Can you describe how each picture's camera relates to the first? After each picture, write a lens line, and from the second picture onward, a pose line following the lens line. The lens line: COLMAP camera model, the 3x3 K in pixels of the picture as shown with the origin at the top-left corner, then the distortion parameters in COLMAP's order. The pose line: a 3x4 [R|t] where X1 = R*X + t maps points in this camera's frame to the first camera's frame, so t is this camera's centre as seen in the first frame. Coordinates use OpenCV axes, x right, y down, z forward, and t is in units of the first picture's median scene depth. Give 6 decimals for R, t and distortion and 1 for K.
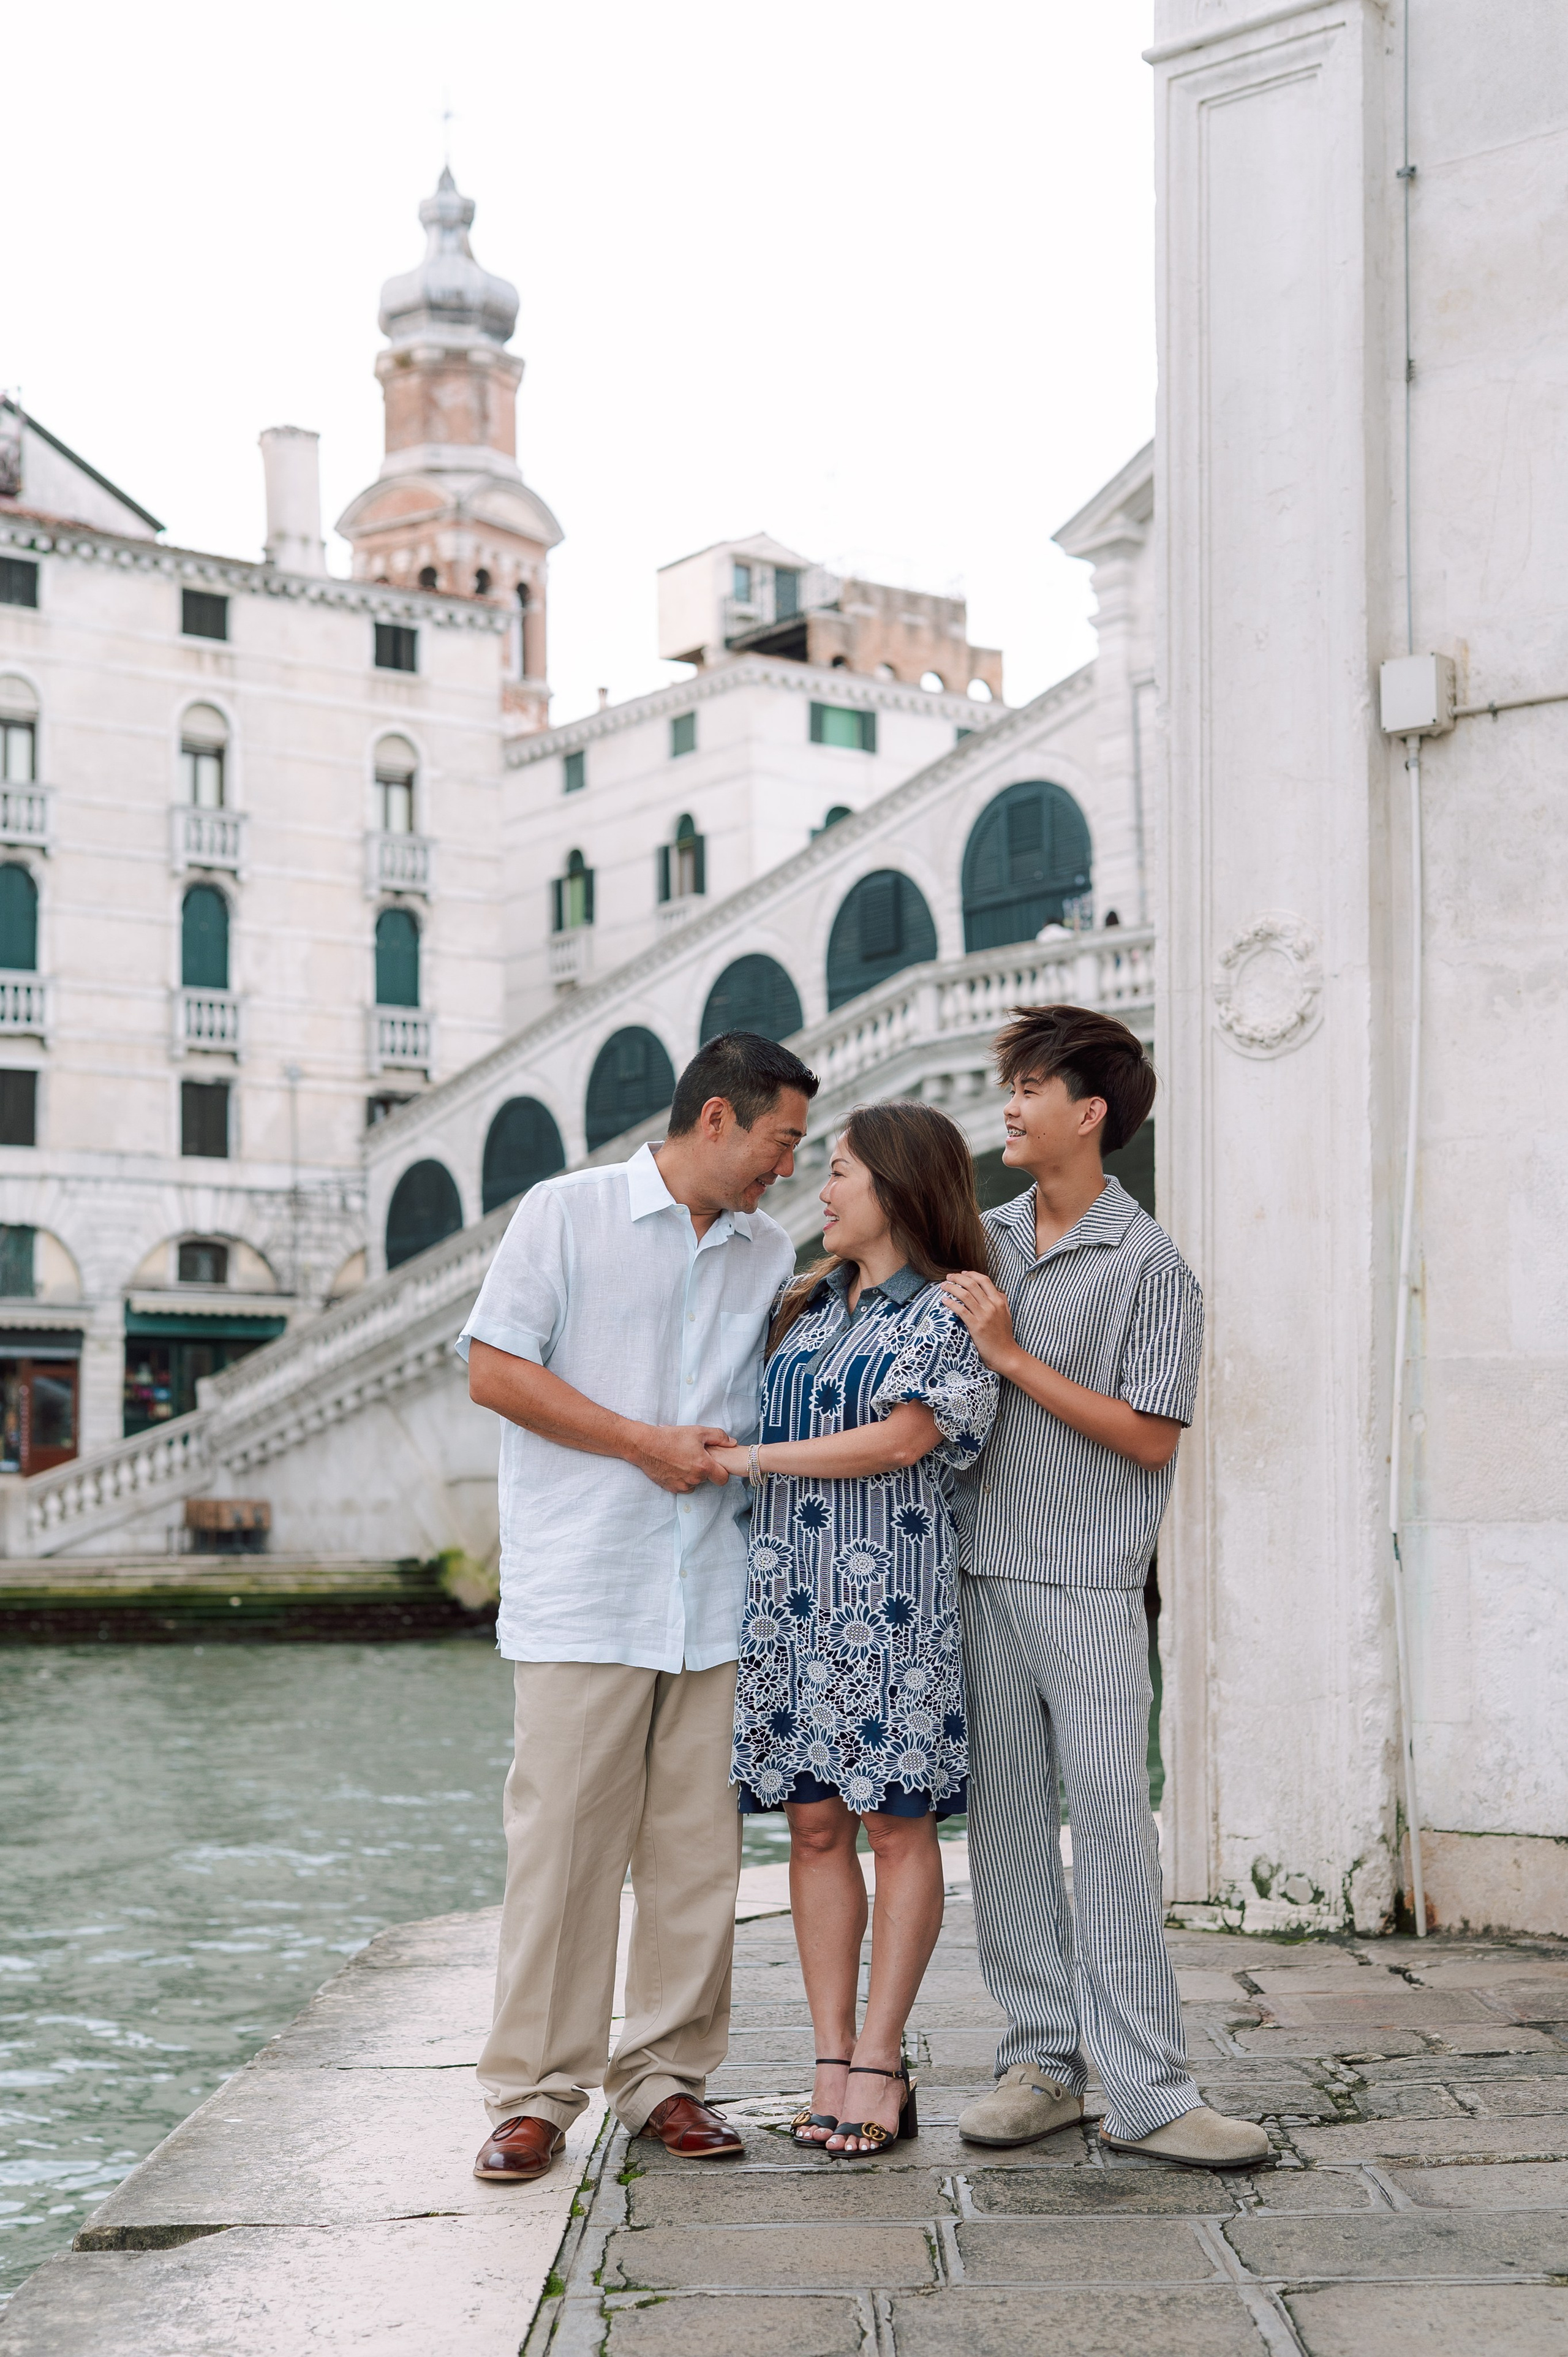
lens RADIAL K [[3417.9, 0, 798.3], [0, 3417.9, 1175.6], [0, 0, 1]] dist [0.000299, 0.031398]
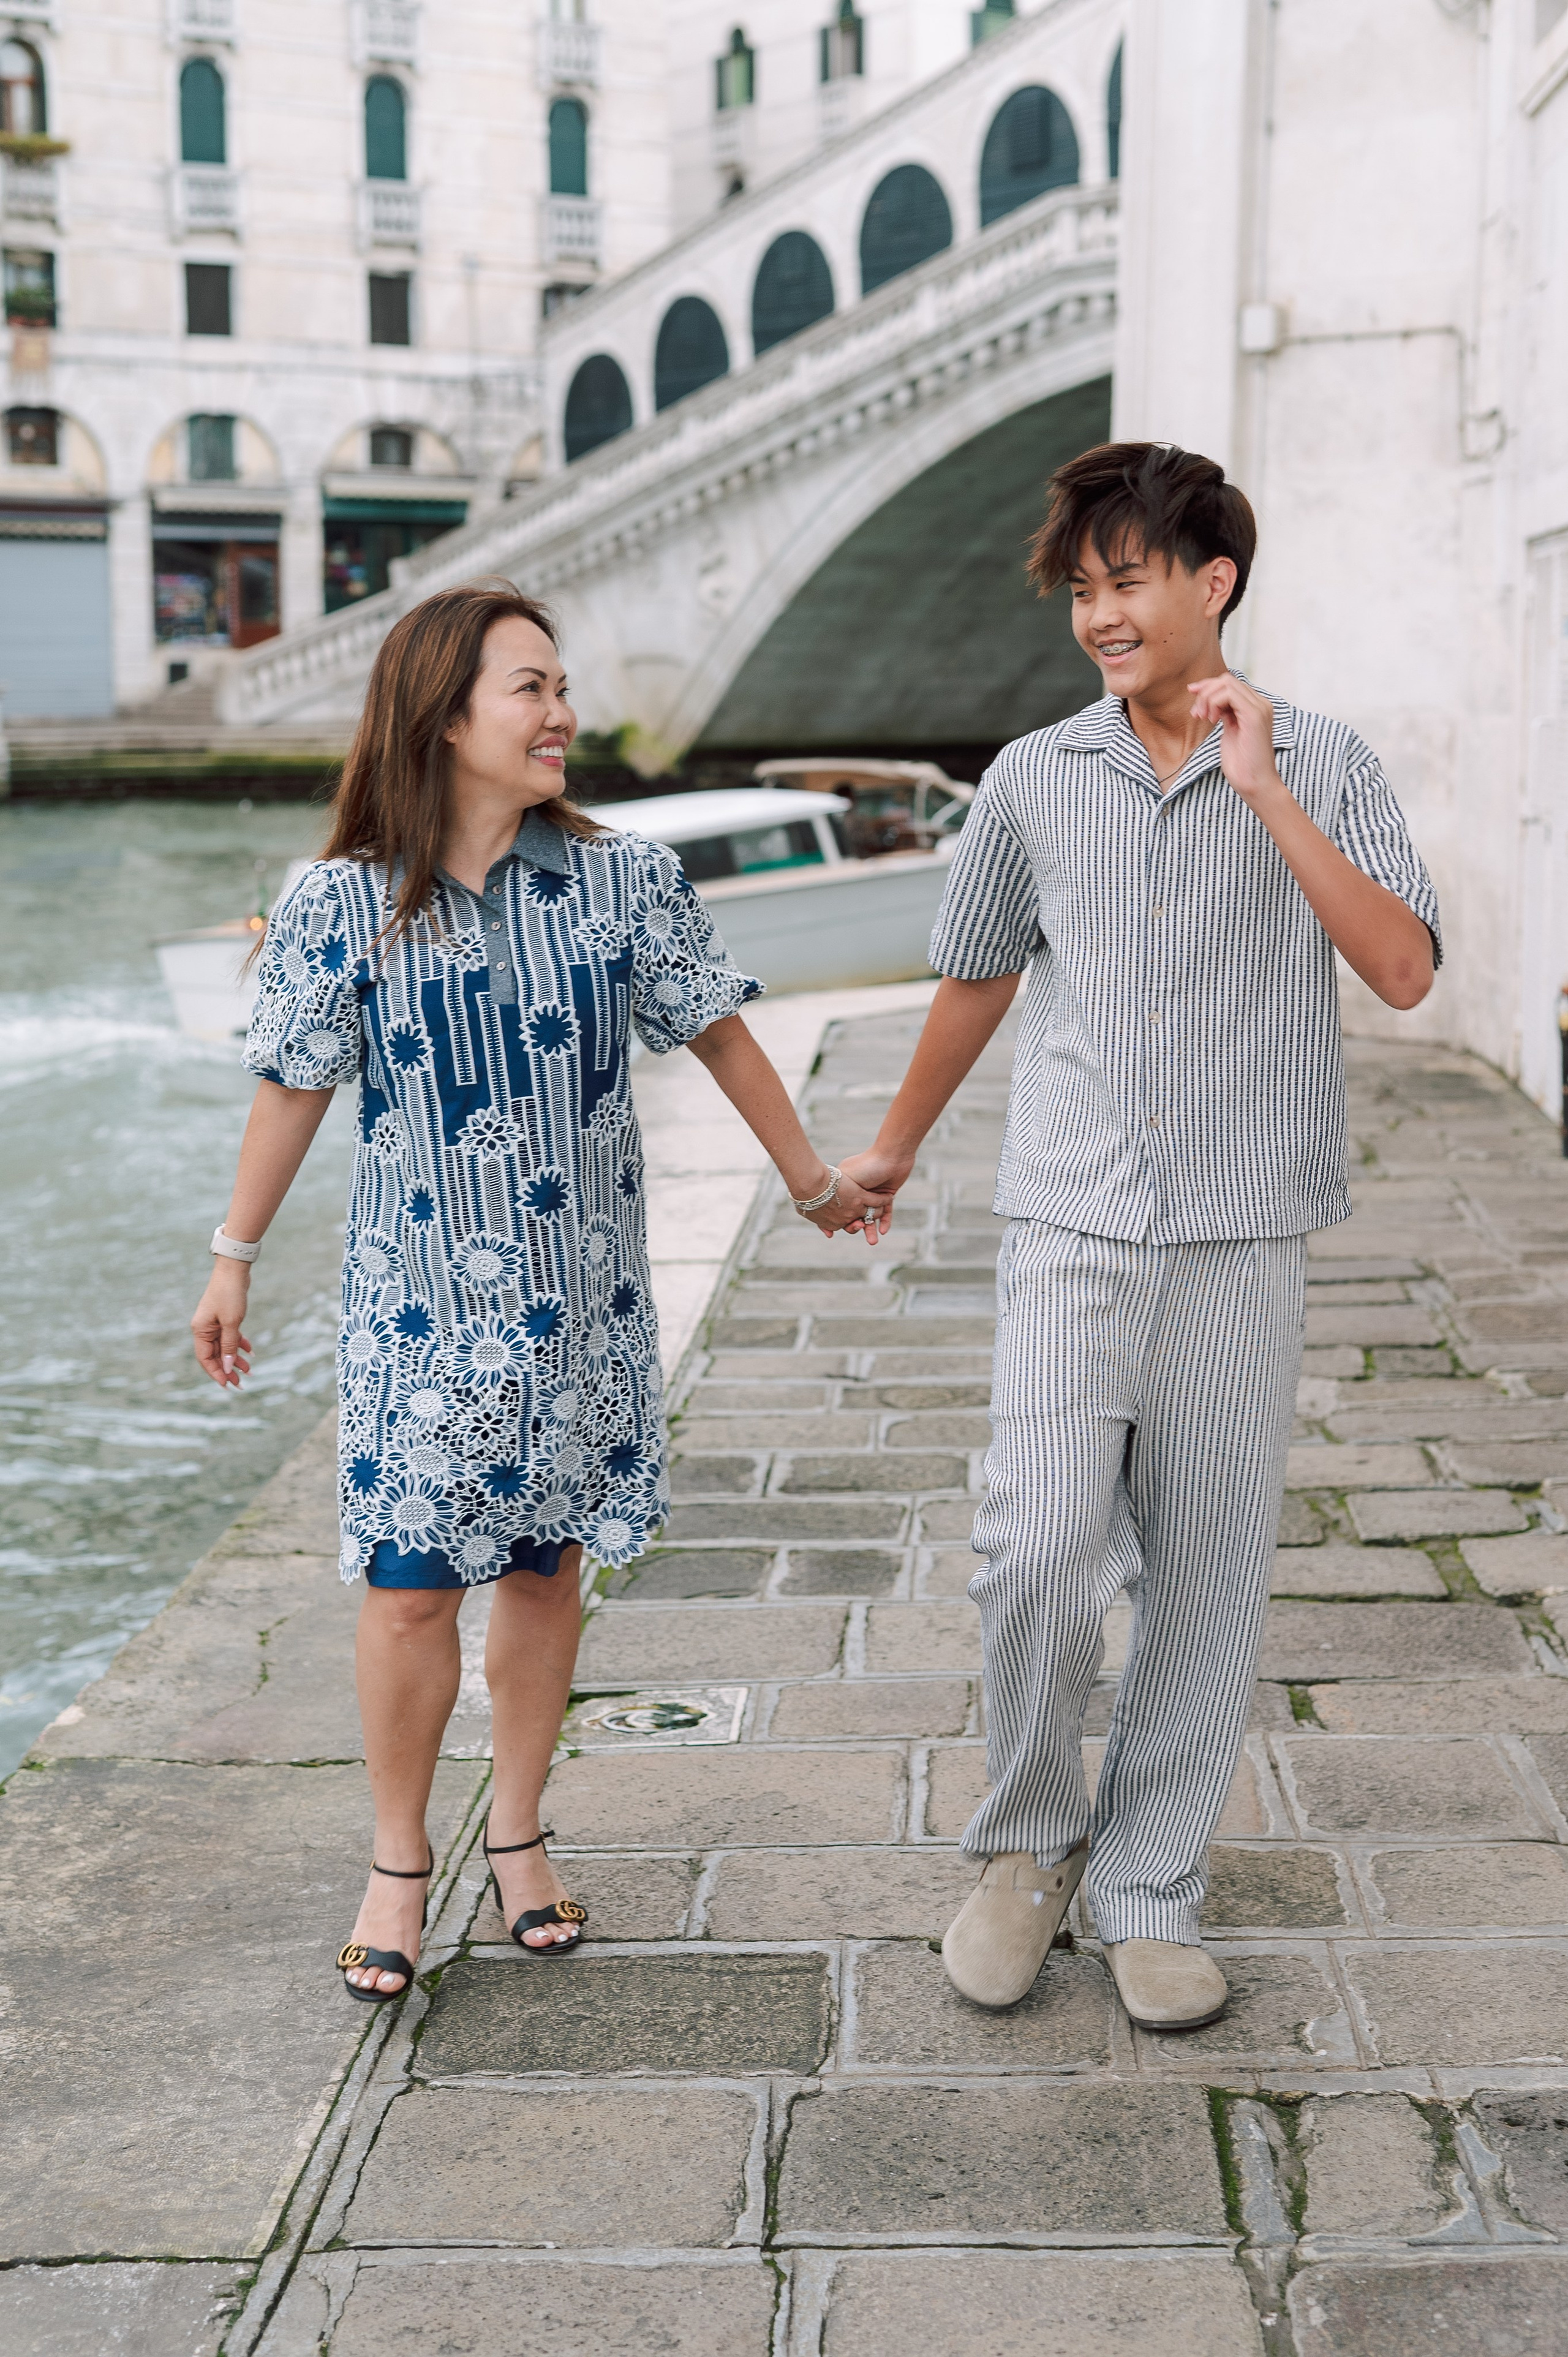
lens RADIAL K [[3529.0, 0, 795.3], [0, 3529.0, 1172.9], [0, 0, 1]] dist [-0.013217, 0.092089]
pose [[0.998911, 0.015049, -0.044167, 0.004077], [-0.003955, 0.970462, 0.241222, -0.021889], [0.046493, -0.240784, 0.969464, -0.120413]]
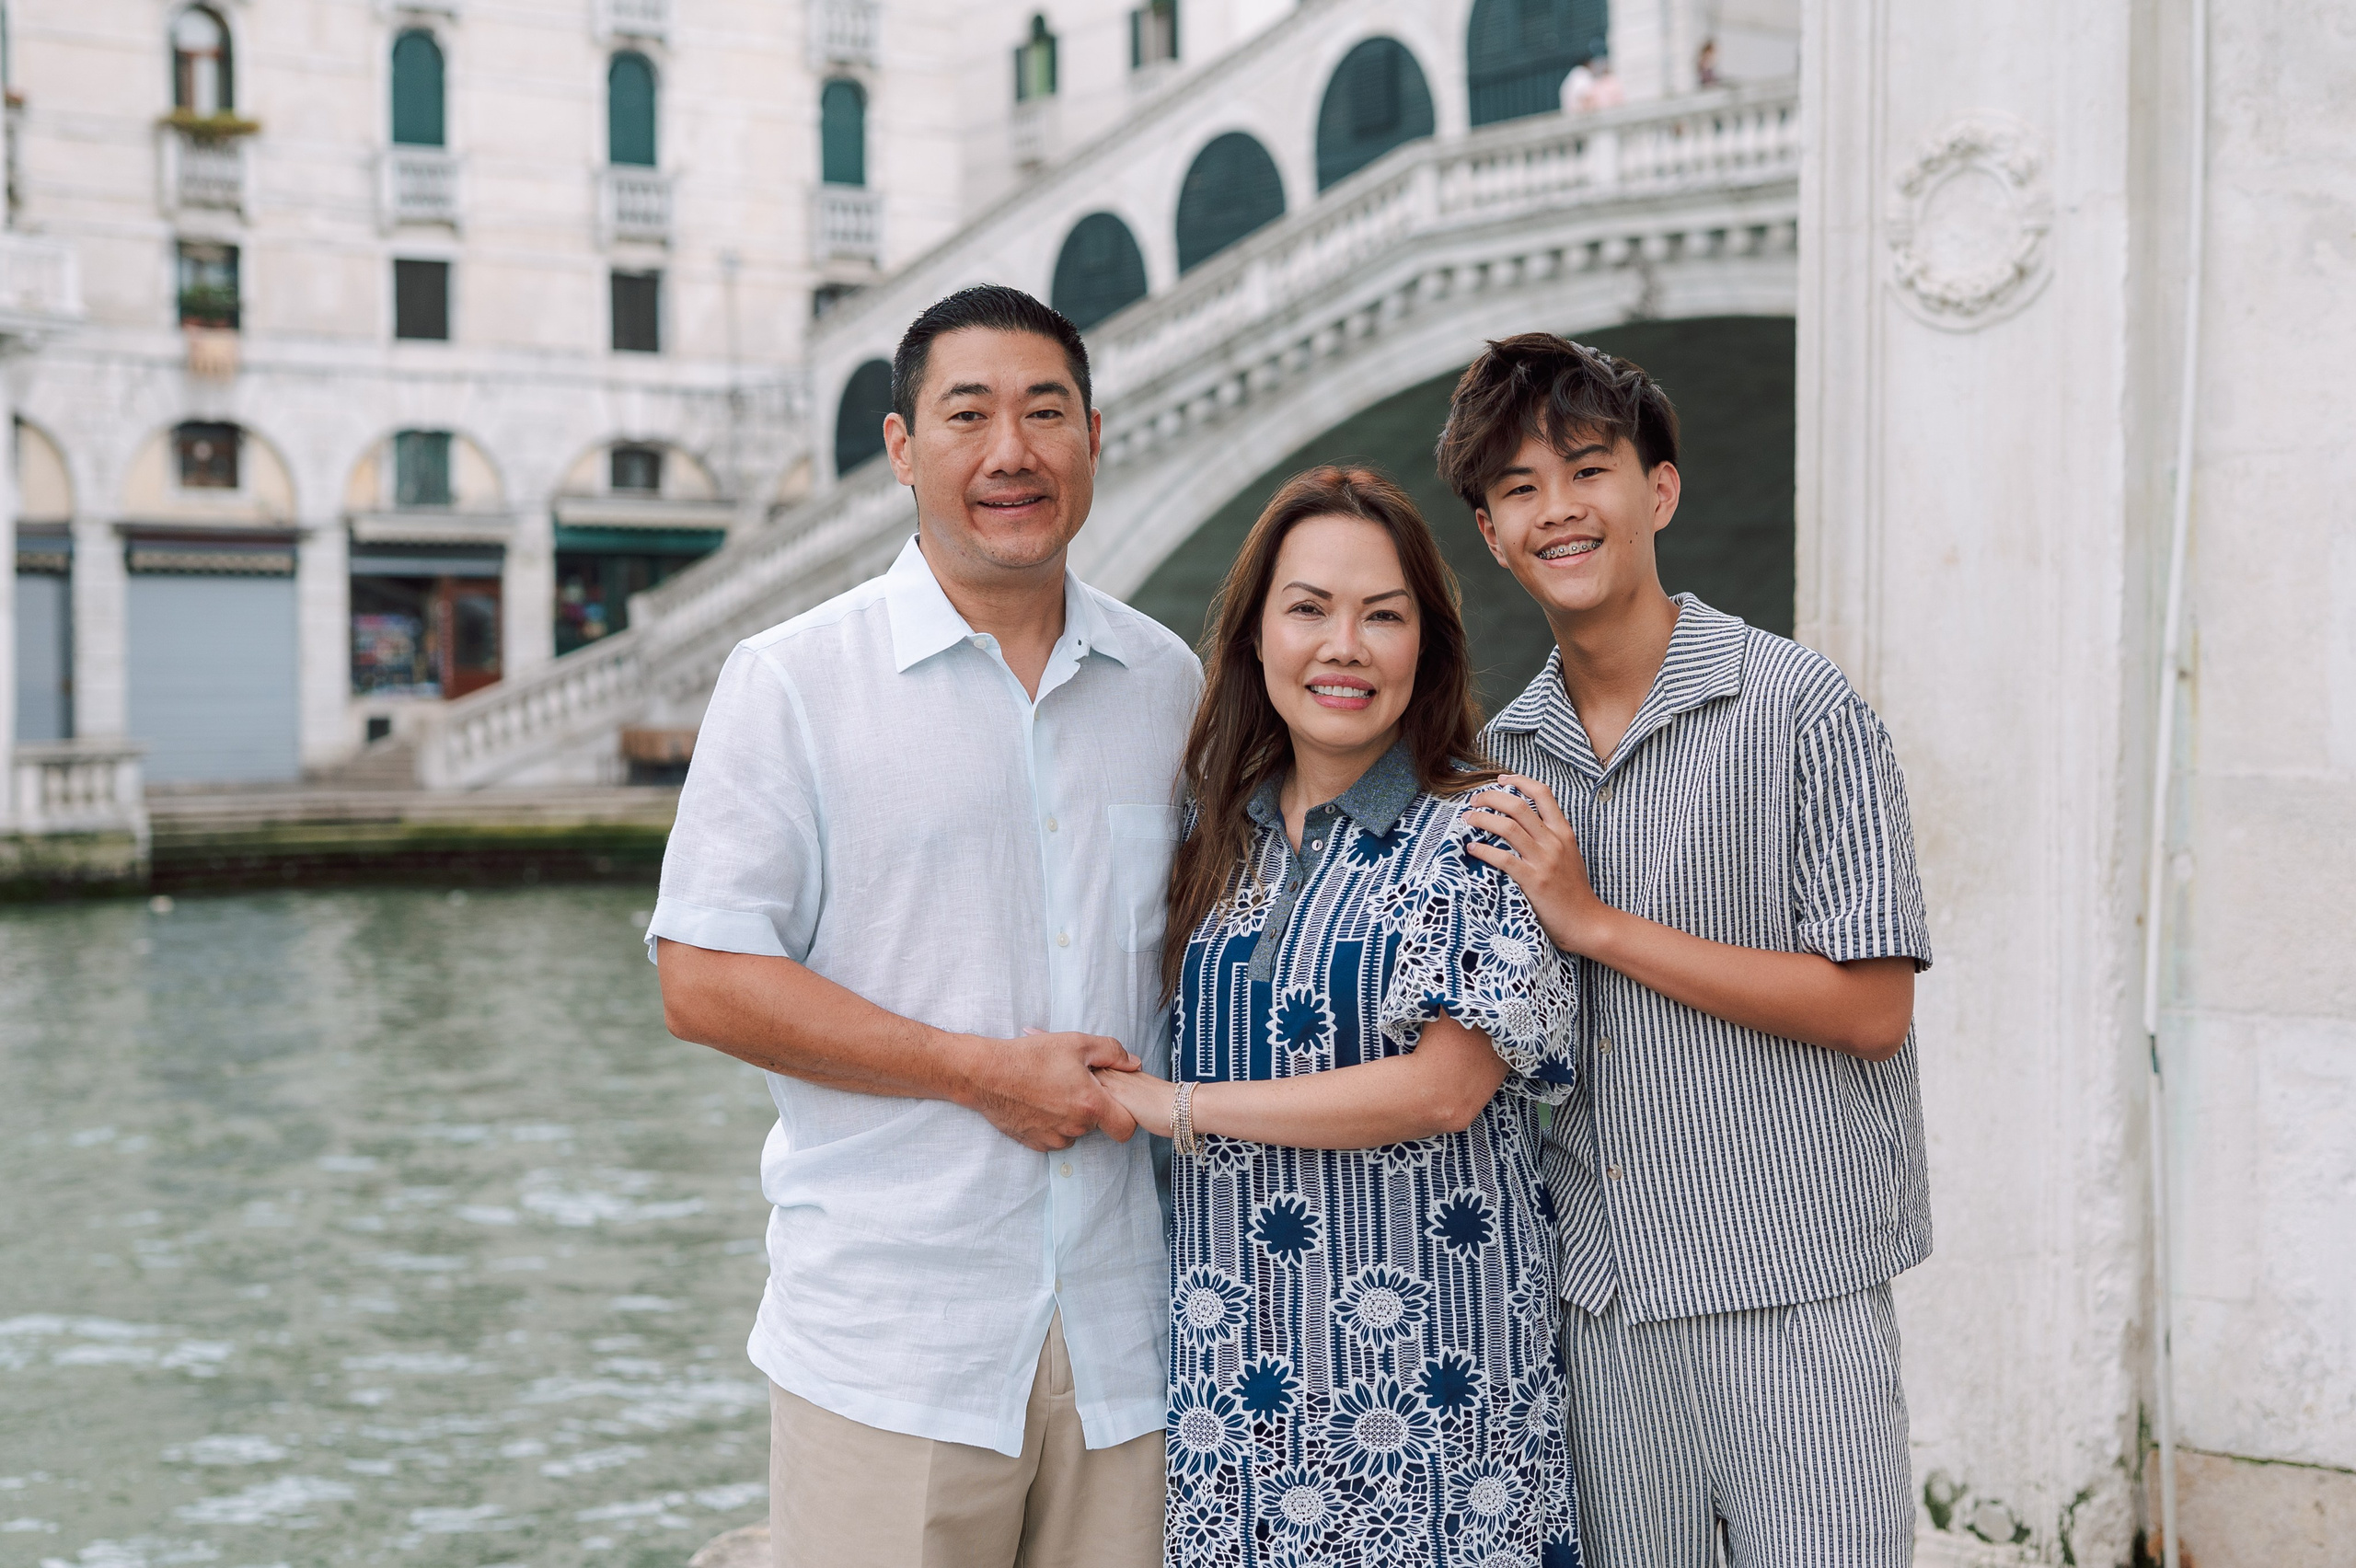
lens RADIAL K [[3570.8, 0, 1232.2], [0, 3570.8, 741.6], [0, 0, 1]] dist [-0.001533, 0.034733]
pose [[0.999901, 0.000992, -0.014011, -0.000004], [0.000506, 0.994316, 0.106467, -0.004095], [0.014037, -0.106464, 0.994217, 0.039668]]
